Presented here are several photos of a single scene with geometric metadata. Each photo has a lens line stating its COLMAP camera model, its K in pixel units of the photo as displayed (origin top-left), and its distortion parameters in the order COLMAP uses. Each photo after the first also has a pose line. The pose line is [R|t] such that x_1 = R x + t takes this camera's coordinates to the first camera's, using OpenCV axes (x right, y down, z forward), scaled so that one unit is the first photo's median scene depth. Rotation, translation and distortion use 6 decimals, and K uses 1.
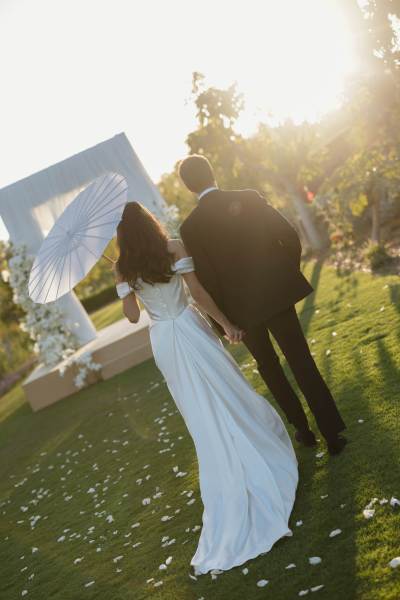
lens RADIAL K [[850.9, 0, 200.0], [0, 850.9, 300.0], [0, 0, 1]] dist [-0.007528, 0.048594]
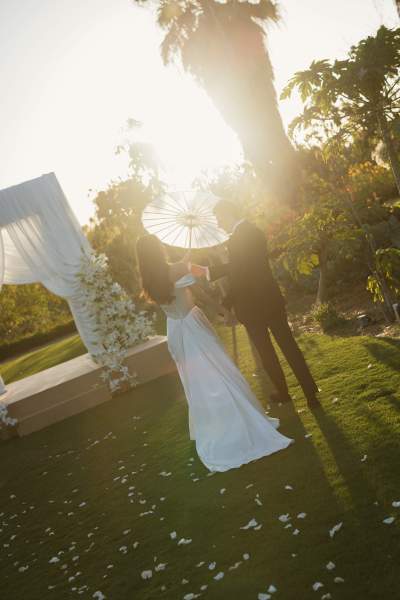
lens RADIAL K [[850.9, 0, 200.0], [0, 850.9, 300.0], [0, 0, 1]] dist [-0.007528, 0.048594]
pose [[0.987210, 0.072323, 0.142075, -0.099400], [-0.059458, 0.993908, -0.092801, 0.035833], [-0.147921, 0.083167, 0.985496, 0.127572]]
